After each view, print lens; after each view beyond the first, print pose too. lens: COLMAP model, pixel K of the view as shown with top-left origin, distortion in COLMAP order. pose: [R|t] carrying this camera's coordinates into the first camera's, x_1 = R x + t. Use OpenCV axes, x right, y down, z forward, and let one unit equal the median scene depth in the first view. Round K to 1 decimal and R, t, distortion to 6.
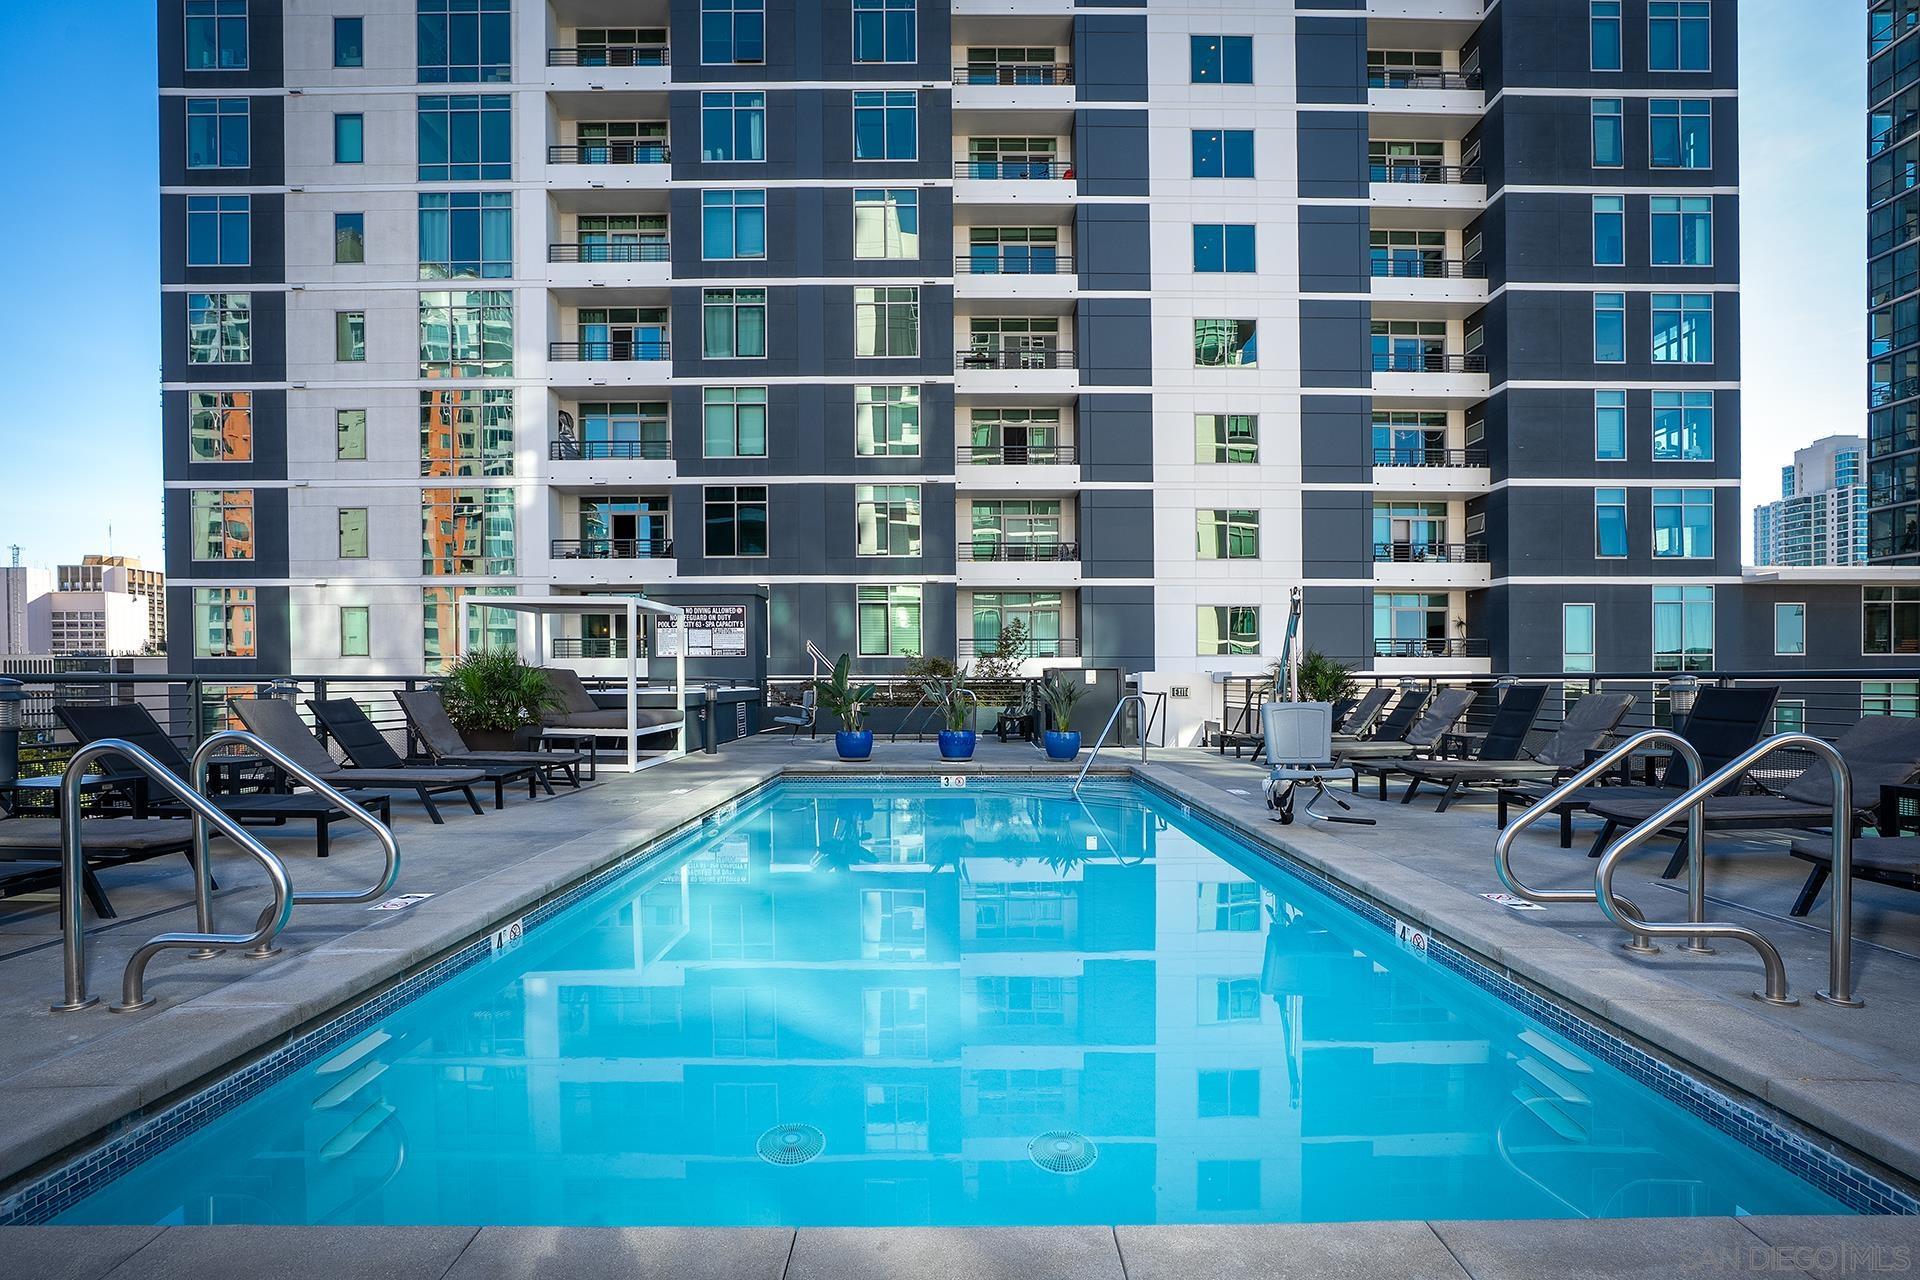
lens RADIAL K [[912.1, 0, 970.1], [0, 912.1, 688.0], [0, 0, 1]] dist [-0.030083, 0.007570]
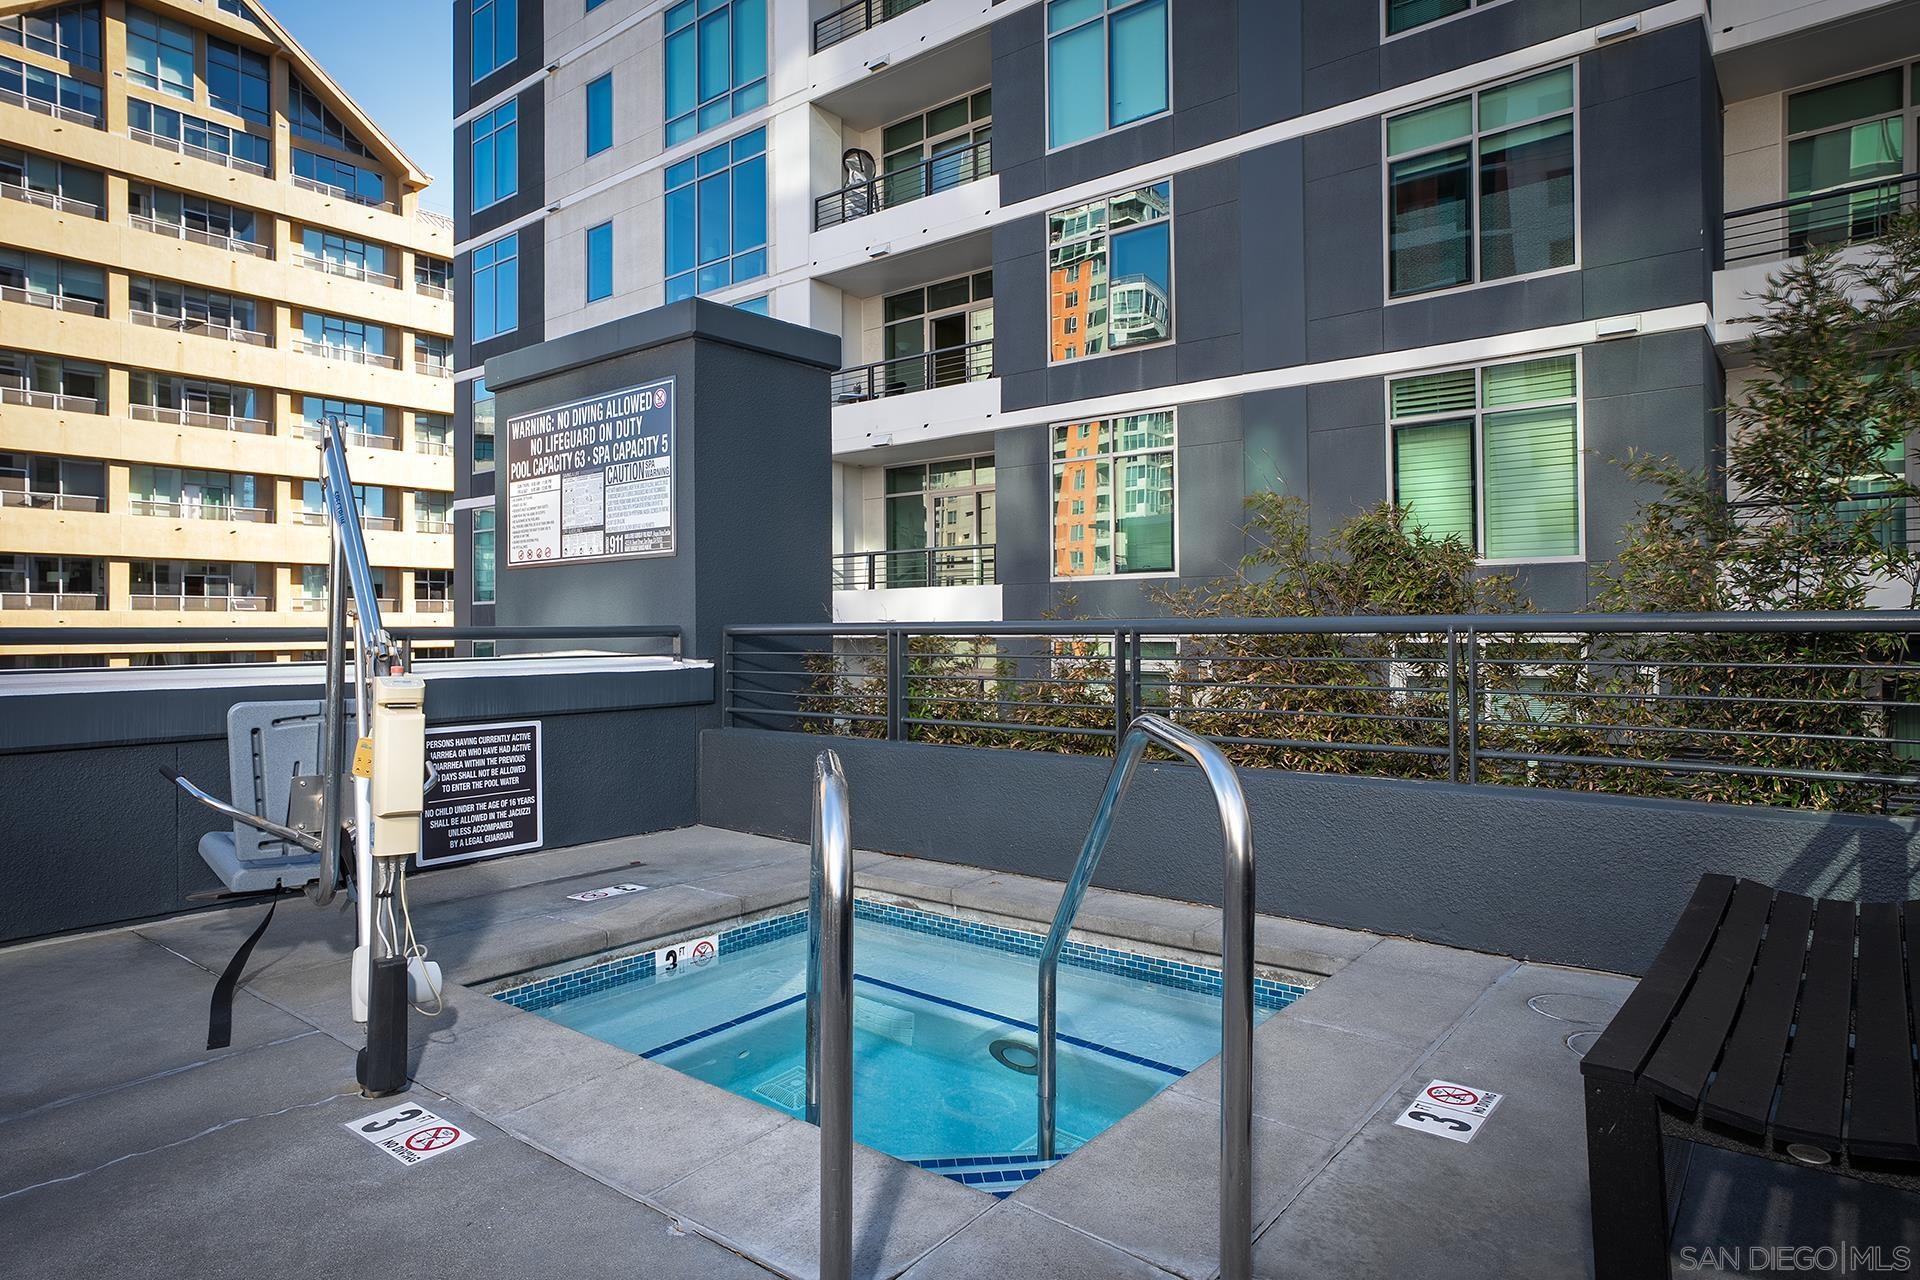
lens RADIAL K [[1084.3, 0, 960.0], [0, 1084.3, 640.0], [0, 0, 1]] dist [0.019969, 0.000593]
pose [[0.763903, 0.000689, -0.645330, 0.039468], [0.000180, 0.999999, 0.001281, -0.006416], [0.645331, -0.001095, 0.763902, 0.673368]]
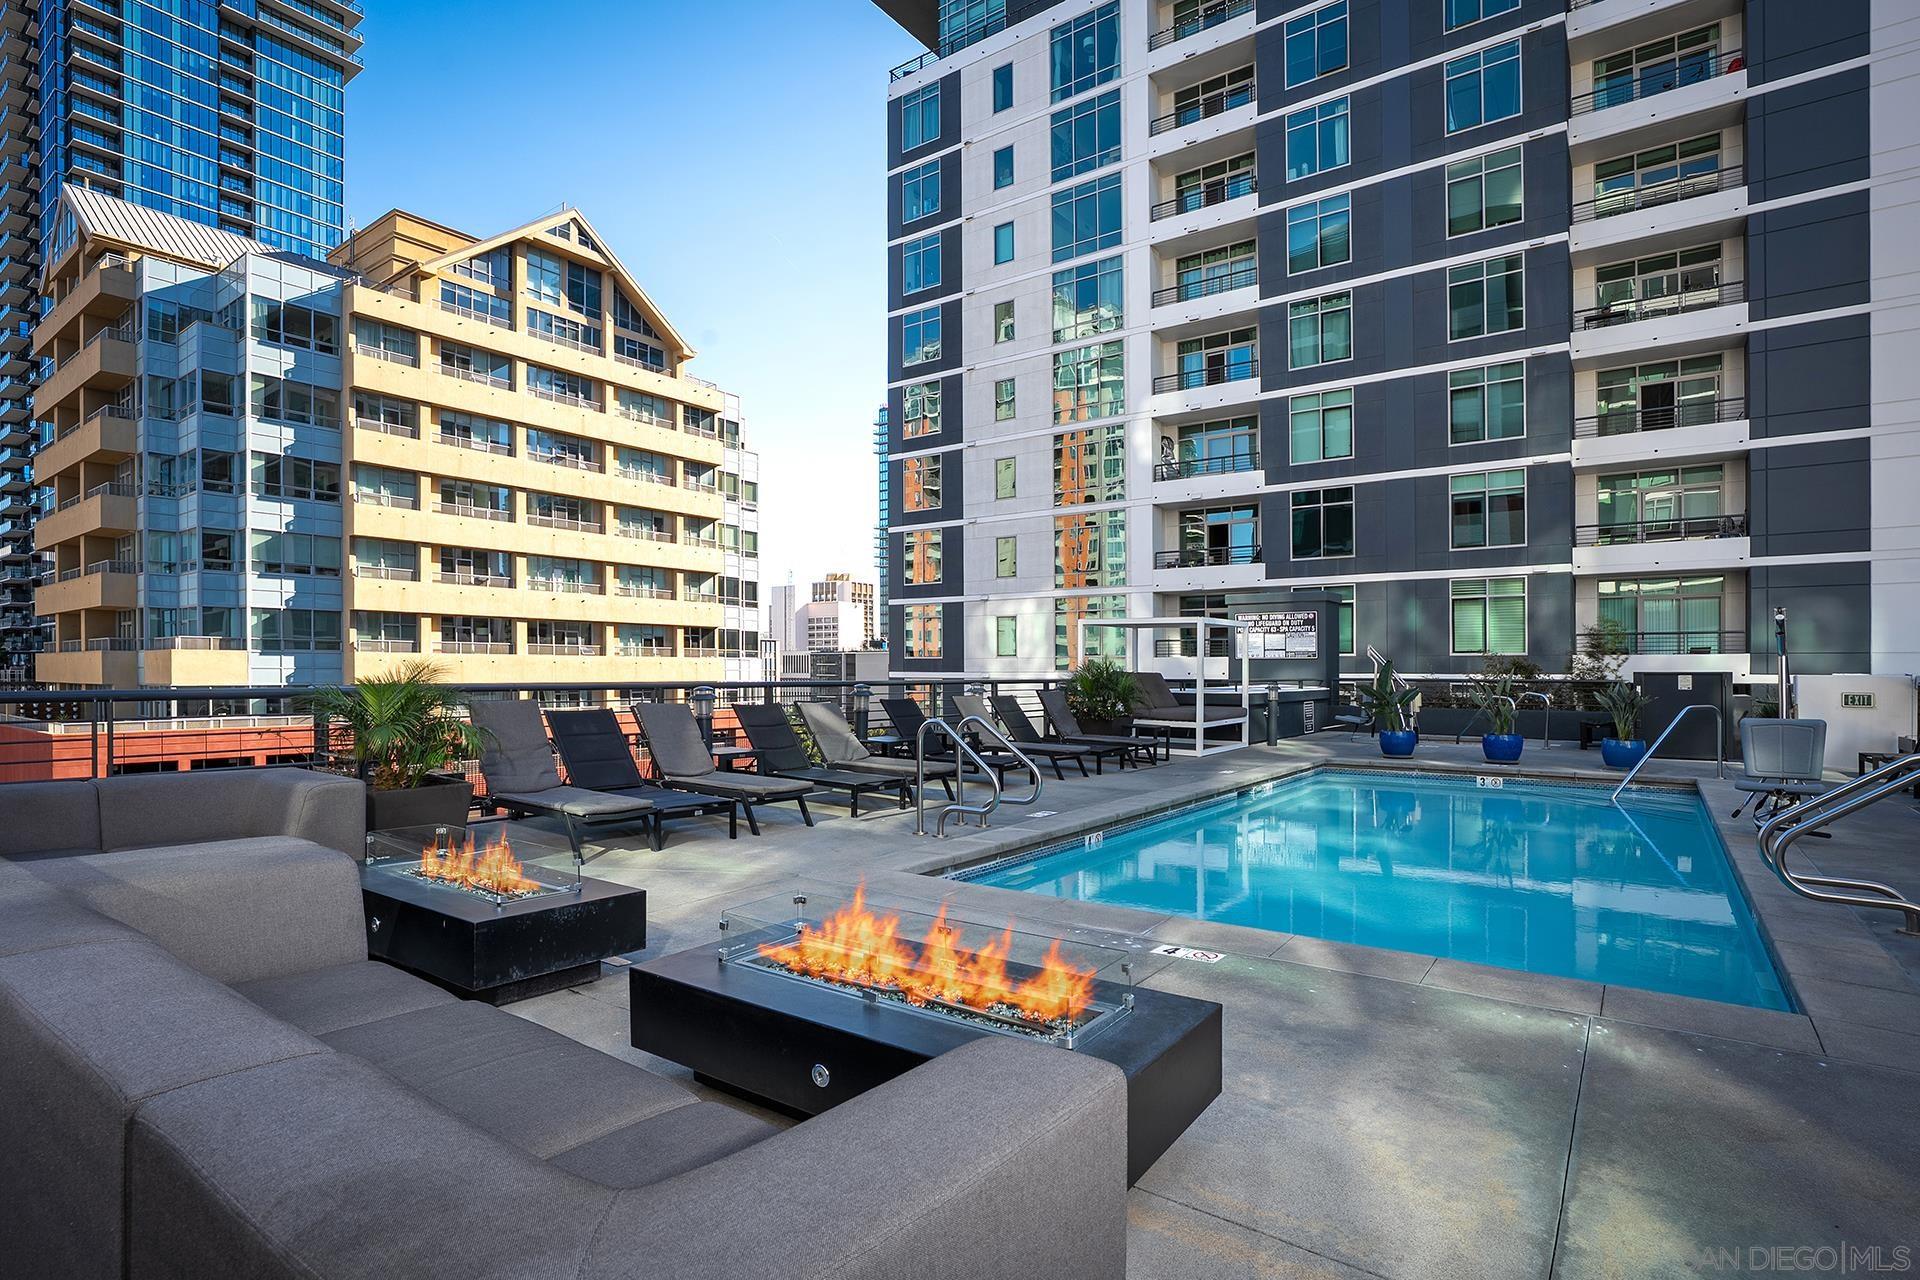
lens RADIAL K [[965.8, 0, 969.8], [0, 965.8, 665.2], [0, 0, 1]] dist [-0.002033, -0.000127]
pose [[0.805864, -0.000604, -0.592101, 0.082051], [-0.008985, 0.999872, -0.013249, -0.006627], [0.592033, 0.015997, 0.805755, -0.133081]]
